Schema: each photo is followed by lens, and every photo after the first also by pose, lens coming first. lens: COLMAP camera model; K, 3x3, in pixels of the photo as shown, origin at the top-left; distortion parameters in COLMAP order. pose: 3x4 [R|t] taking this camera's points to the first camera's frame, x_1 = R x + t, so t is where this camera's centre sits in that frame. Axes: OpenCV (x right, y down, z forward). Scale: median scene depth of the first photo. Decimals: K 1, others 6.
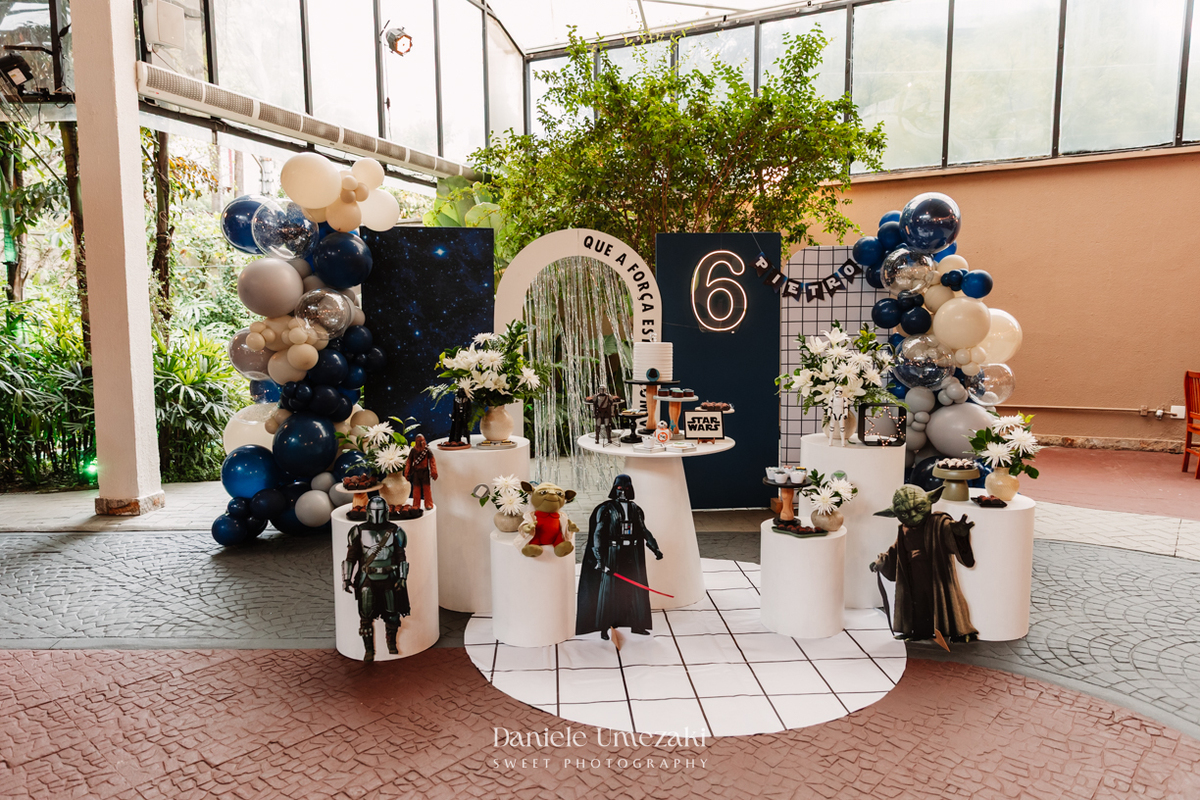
lens RADIAL K [[805.3, 0, 600.9], [0, 805.3, 400.9], [0, 0, 1]] dist [0.023001, -0.007662]
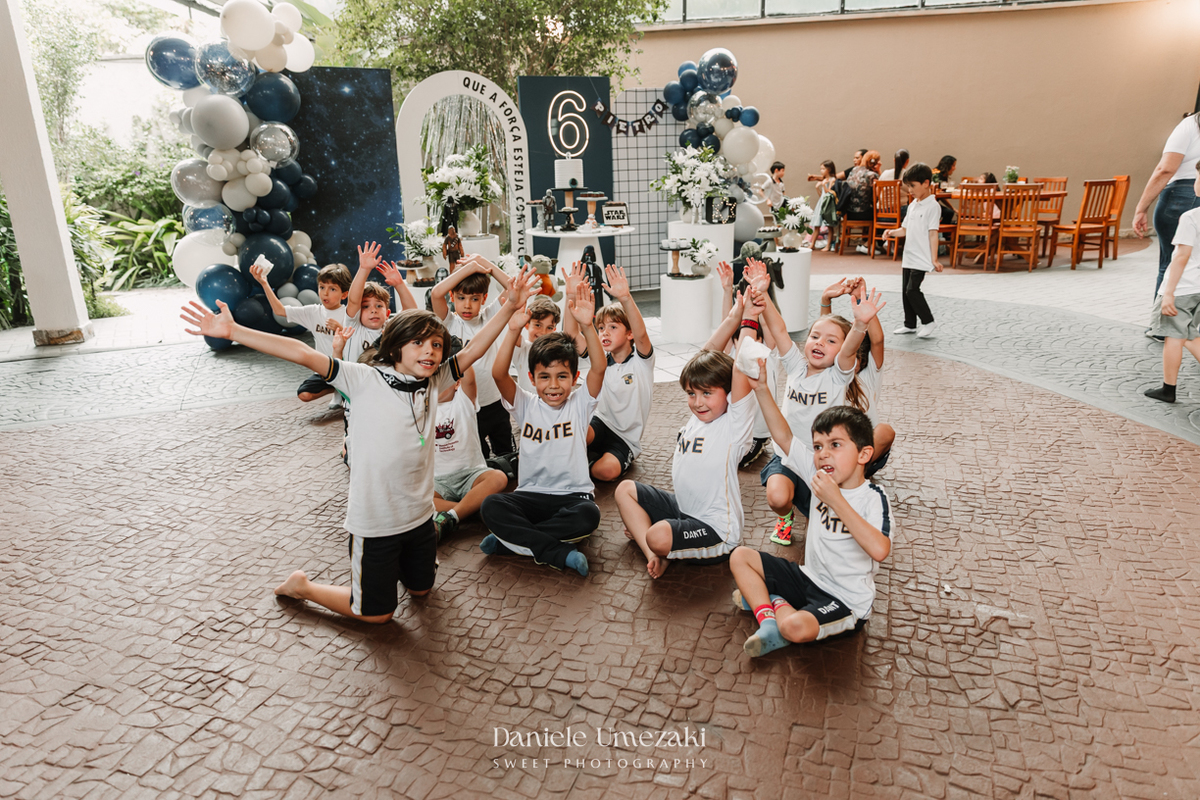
lens RADIAL K [[805.3, 0, 605.4], [0, 805.3, 401.8], [0, 0, 1]] dist [0.023001, -0.007662]
pose [[0.924593, -0.130436, 0.357929, -0.326880], [0.064160, 0.979453, 0.191195, 0.056790], [-0.375514, -0.153813, 0.913965, -0.276137]]
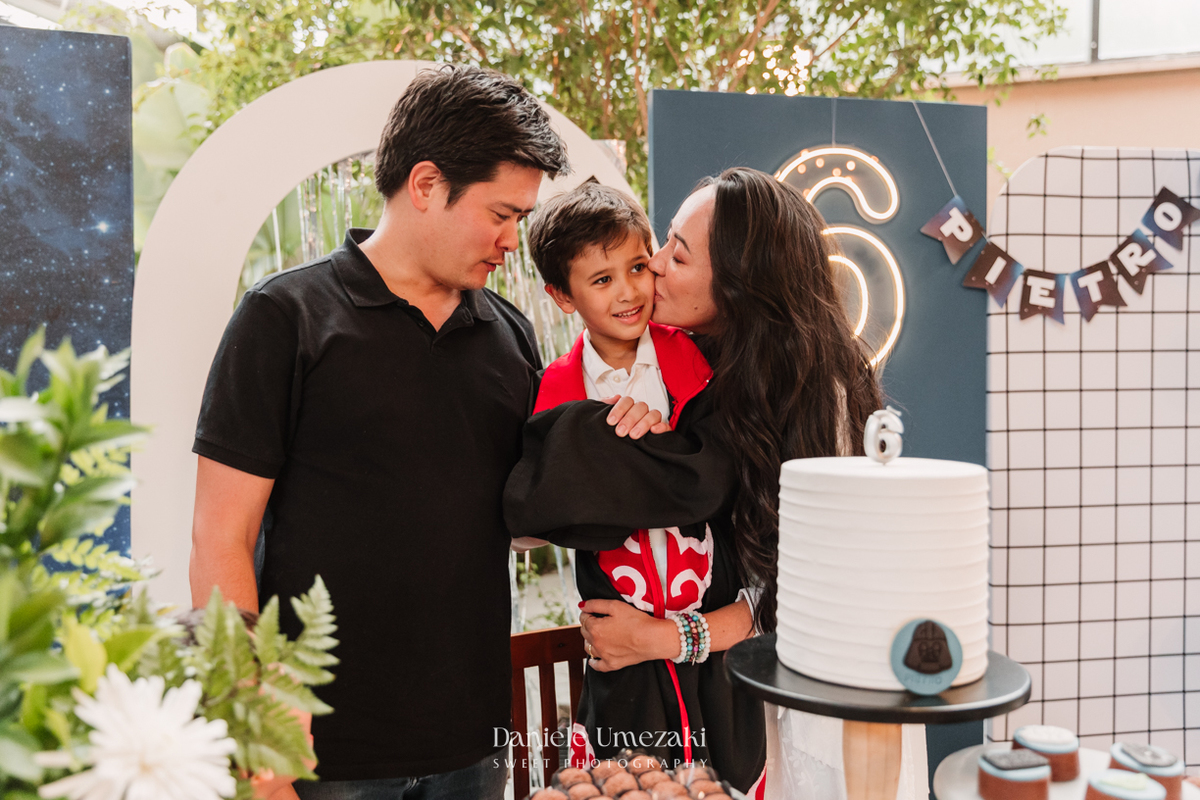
lens RADIAL K [[1077.4, 0, 597.3], [0, 1077.4, 397.9], [0, 0, 1]] dist [0.003223, 0.006859]
pose [[0.984706, -0.005989, 0.174120, -0.033195], [0.015273, 0.998529, -0.052028, -0.058032], [-0.173553, 0.053892, 0.983349, 0.582560]]
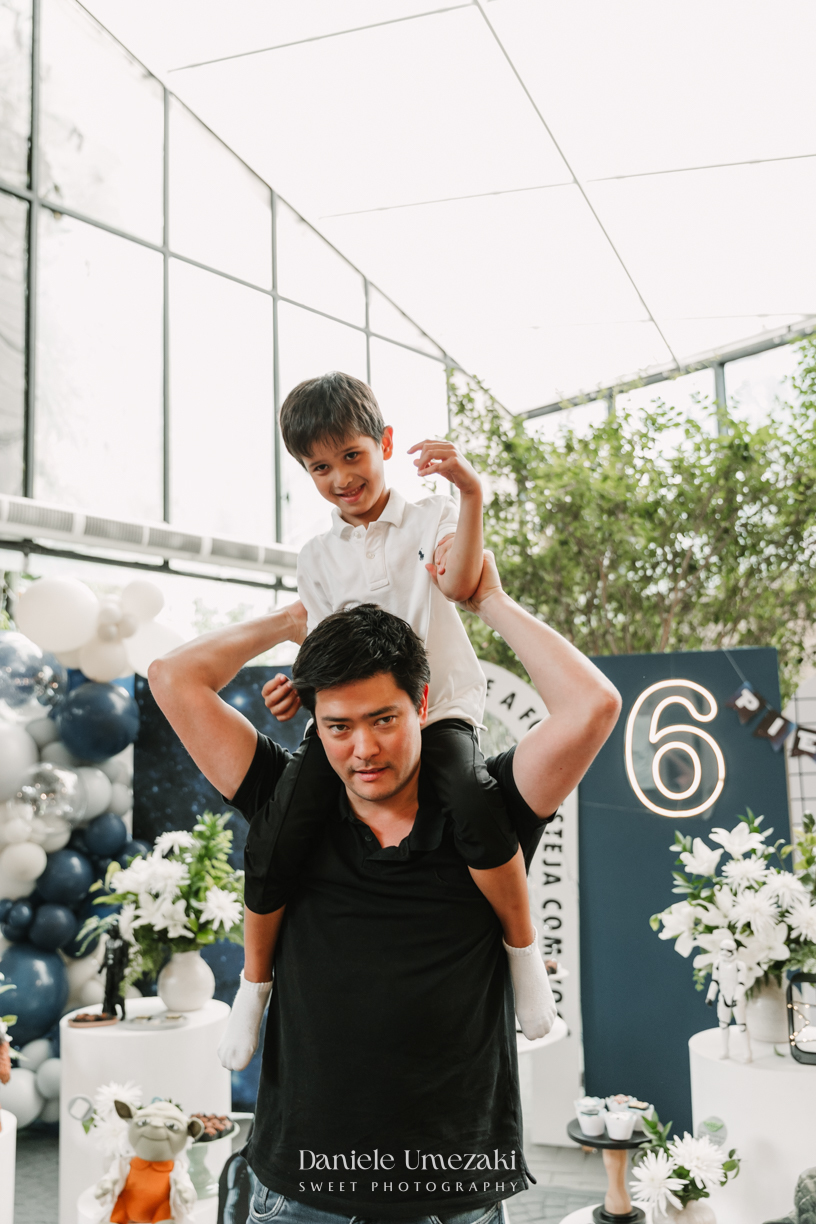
lens RADIAL K [[1146.8, 0, 406.2], [0, 1146.8, 635.4], [0, 0, 1]] dist [0.030760, 0.000000]
pose [[0.945925, -0.053577, -0.319929, 0.243104], [-0.017823, 0.976192, -0.216174, -0.032056], [0.323894, 0.210187, 0.922450, 0.140901]]
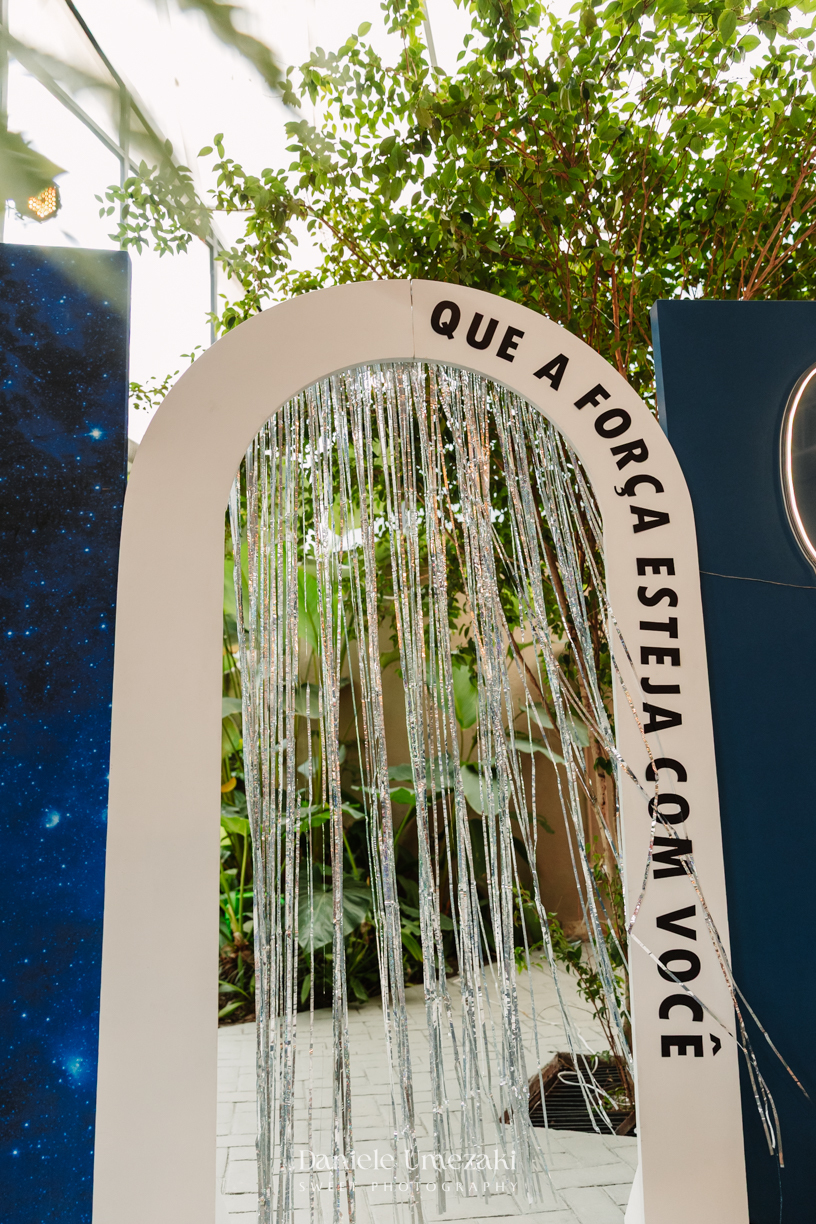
lens RADIAL K [[921.9, 0, 408.2], [0, 921.9, 686.9], [0, 0, 1]] dist [0.007696, 0.002111]
pose [[0.999351, -0.021724, 0.028718, -0.043365], [0.028180, 0.968311, -0.248152, 0.026875], [-0.022417, 0.248801, 0.968295, 0.702679]]
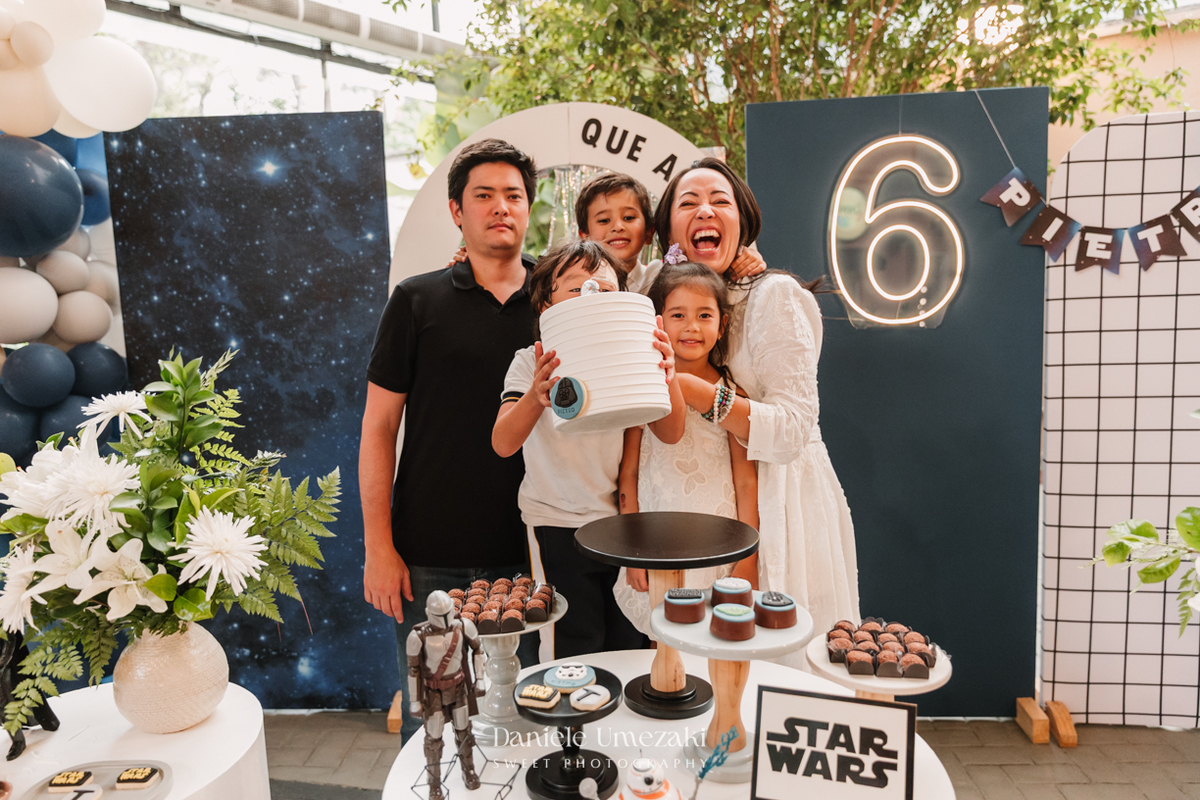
lens RADIAL K [[903.8, 0, 603.0], [0, 903.8, 399.3], [0, 0, 1]] dist [0.007696, 0.002111]
pose [[0.986113, -0.004622, -0.166012, 0.074604], [0.011056, 0.999222, 0.037854, -0.068806], [0.165708, -0.039164, 0.985397, 0.507558]]
